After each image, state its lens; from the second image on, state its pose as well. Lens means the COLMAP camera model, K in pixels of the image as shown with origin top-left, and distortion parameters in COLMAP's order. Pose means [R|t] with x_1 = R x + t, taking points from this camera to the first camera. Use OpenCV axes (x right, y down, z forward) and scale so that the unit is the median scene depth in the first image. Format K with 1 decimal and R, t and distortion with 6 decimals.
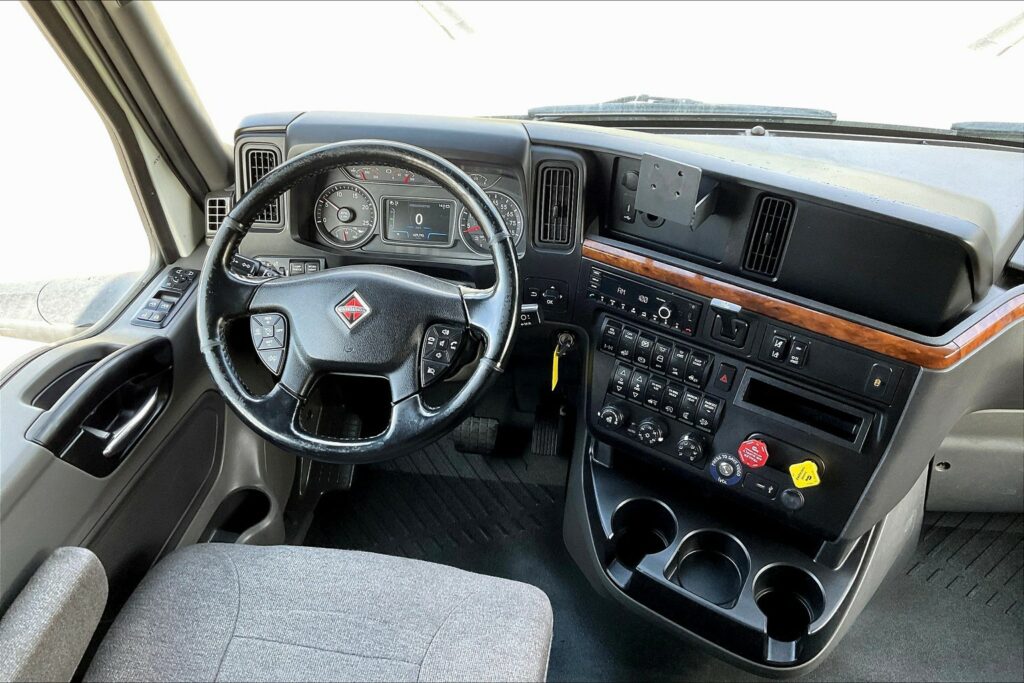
lens RADIAL K [[834.2, 0, 508.8], [0, 834.2, 346.9], [0, 0, 1]] dist [0.104385, -0.131063]
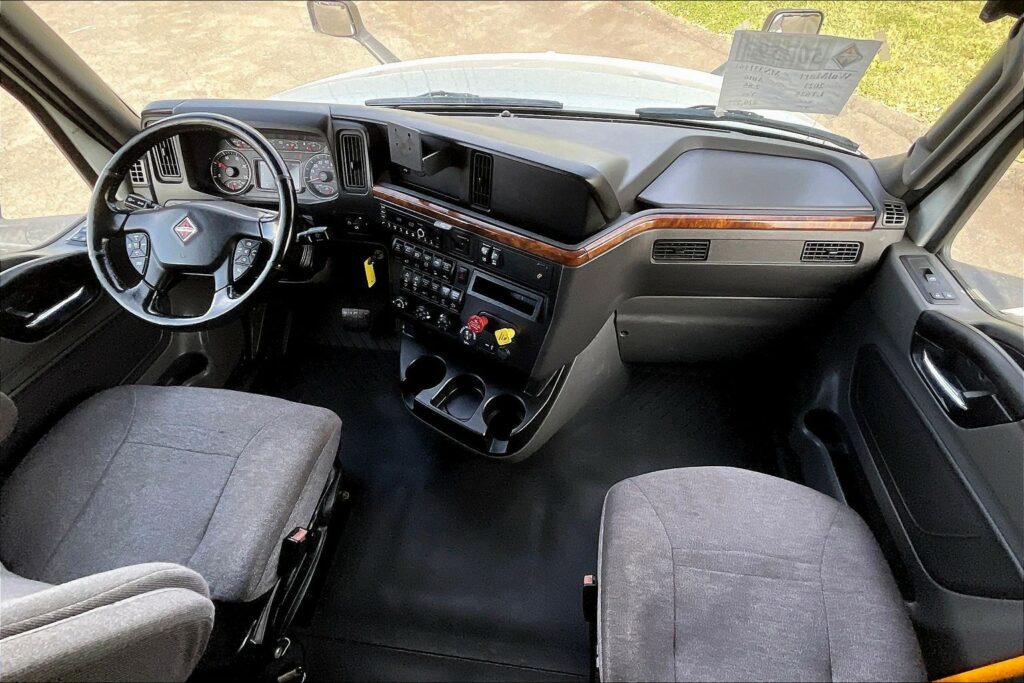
lens RADIAL K [[504.7, 0, 515.9], [0, 504.7, 332.4], [0, 0, 1]] dist [-0.001225, -0.000139]
pose [[0.999805, -0.010534, 0.016689, 0.332542], [0.008664, 0.994071, 0.108390, 0.039450], [-0.017732, -0.108224, 0.993968, 0.069242]]
